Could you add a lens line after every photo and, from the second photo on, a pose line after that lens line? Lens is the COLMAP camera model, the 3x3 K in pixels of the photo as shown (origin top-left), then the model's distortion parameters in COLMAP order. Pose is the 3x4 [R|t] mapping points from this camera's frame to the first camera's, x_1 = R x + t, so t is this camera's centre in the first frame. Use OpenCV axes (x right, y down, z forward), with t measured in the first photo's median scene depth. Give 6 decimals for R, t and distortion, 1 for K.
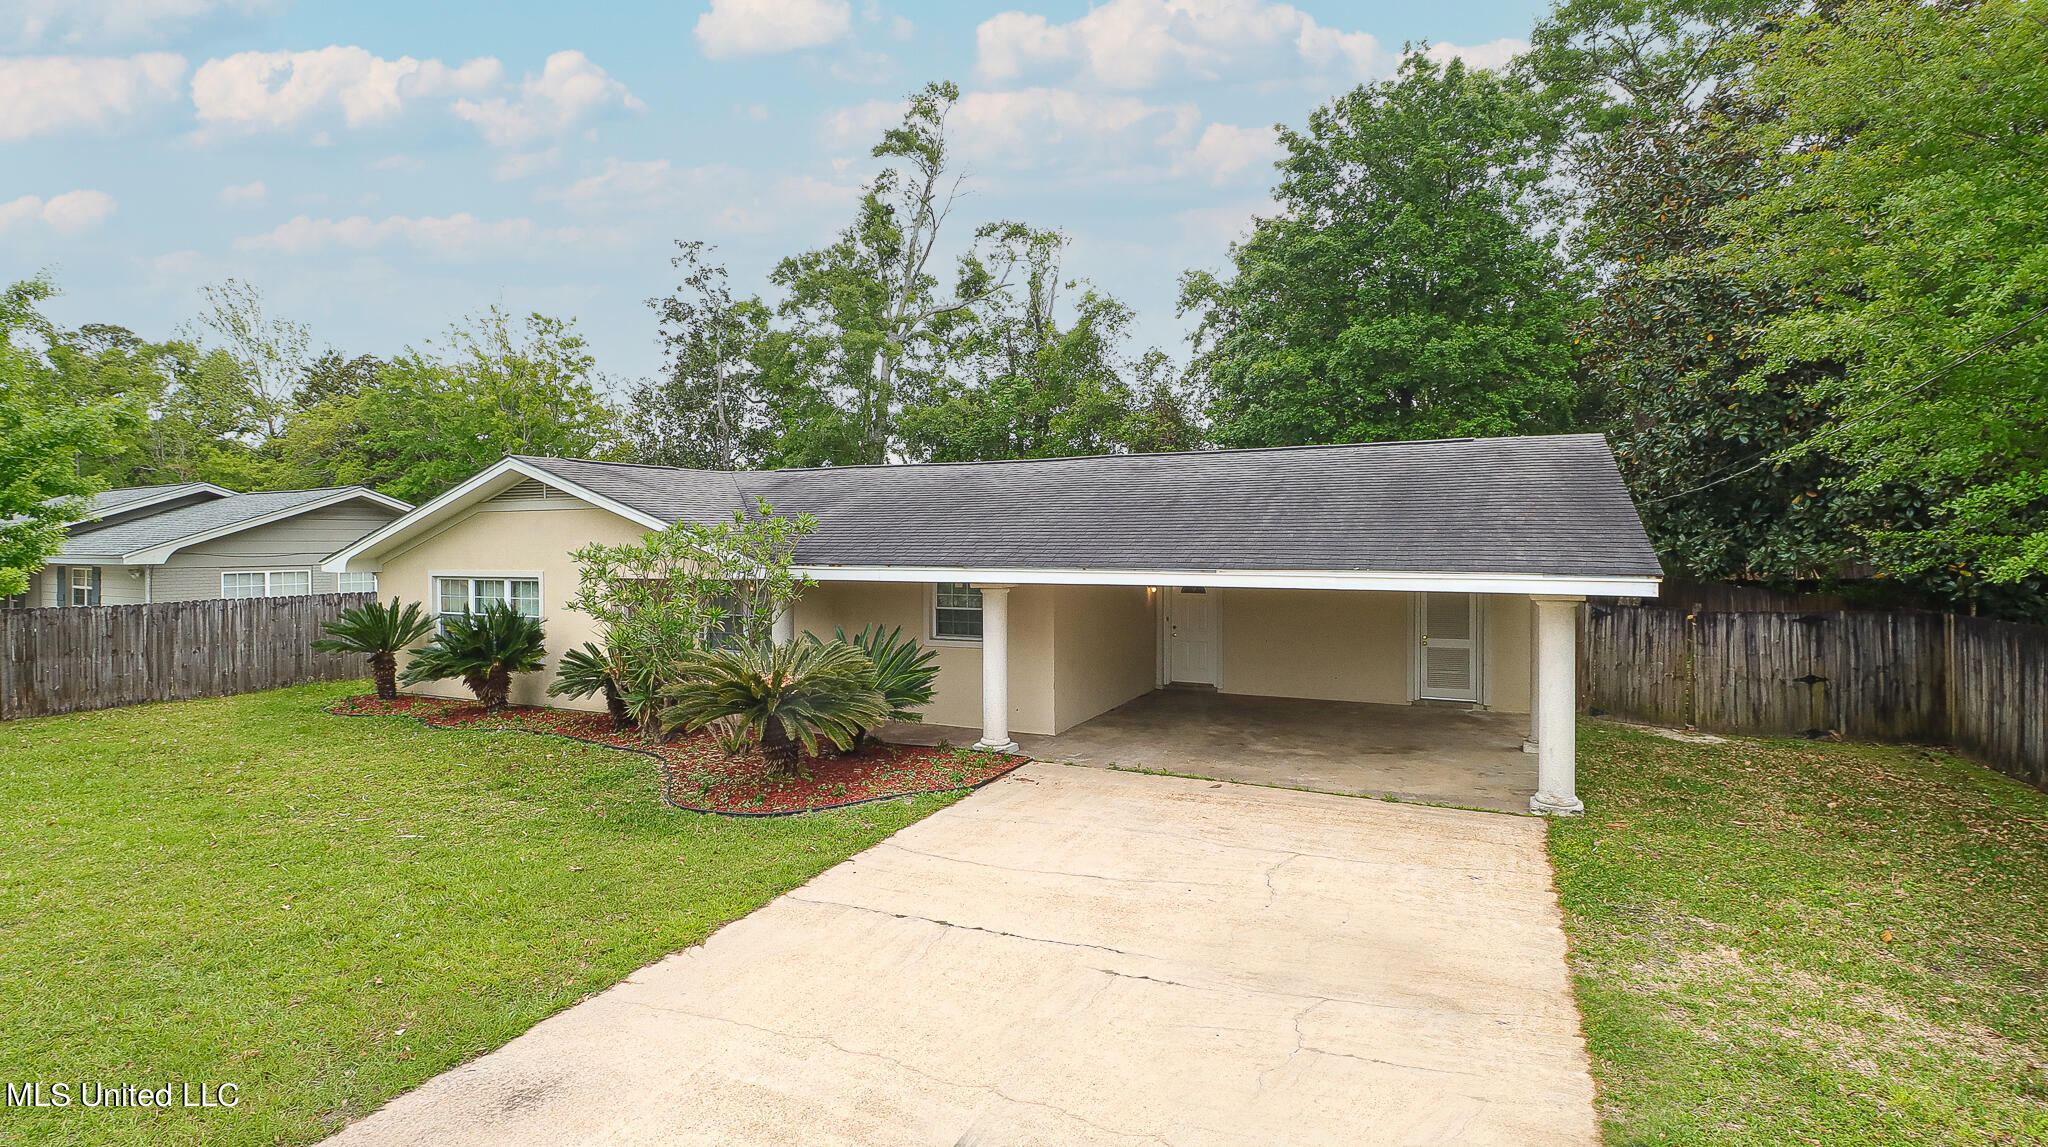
lens RADIAL K [[970.5, 0, 991.3], [0, 970.5, 569.6], [0, 0, 1]] dist [0.003738, -0.020348]
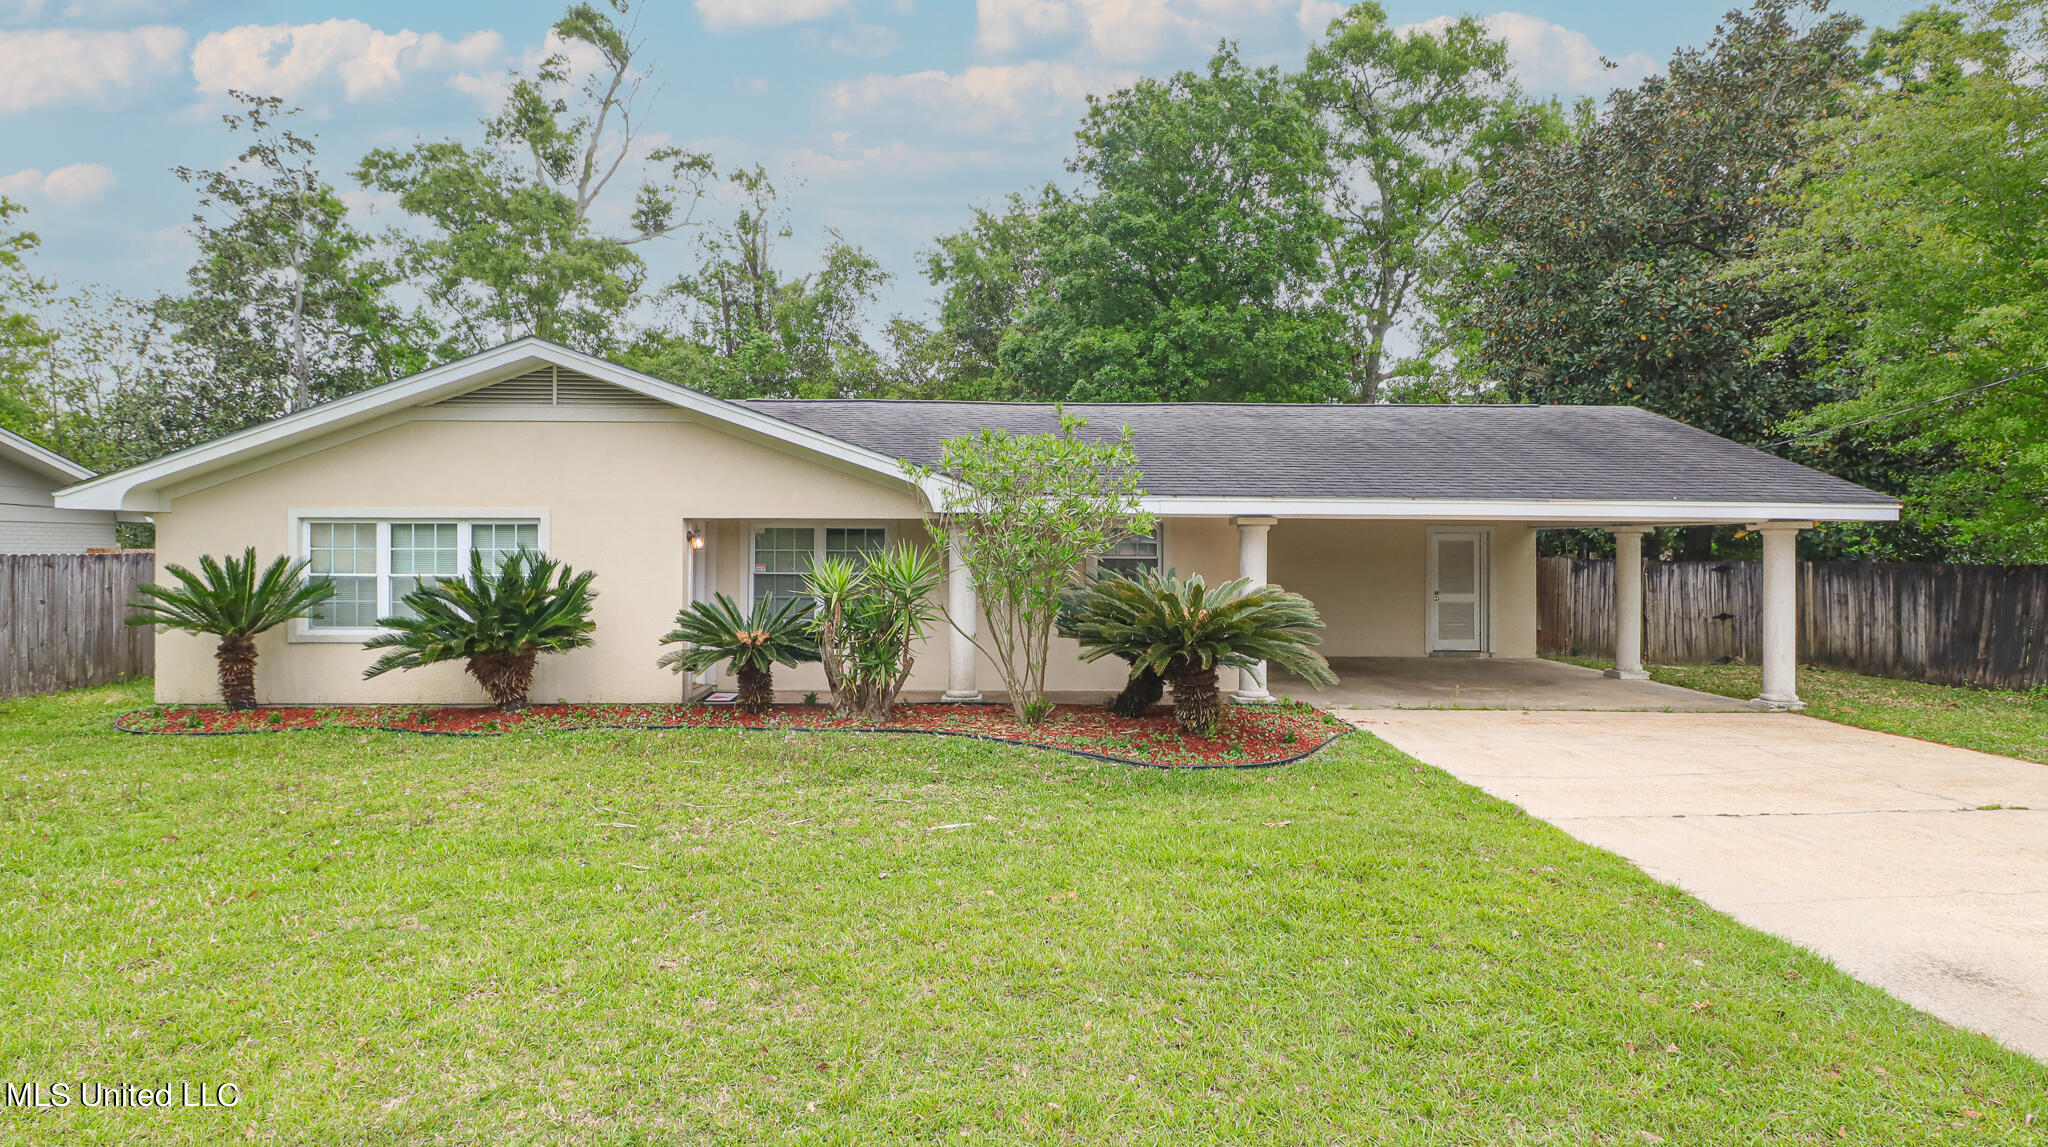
lens RADIAL K [[1073.0, 0, 1011.6], [0, 1073.0, 575.7], [0, 0, 1]] dist [-0.014415, 0.000081]
pose [[0.887312, -0.001792, 0.461166, -0.508621], [0.004122, 0.999983, -0.004045, 0.052719], [-0.461151, 0.005490, 0.887304, 0.164634]]
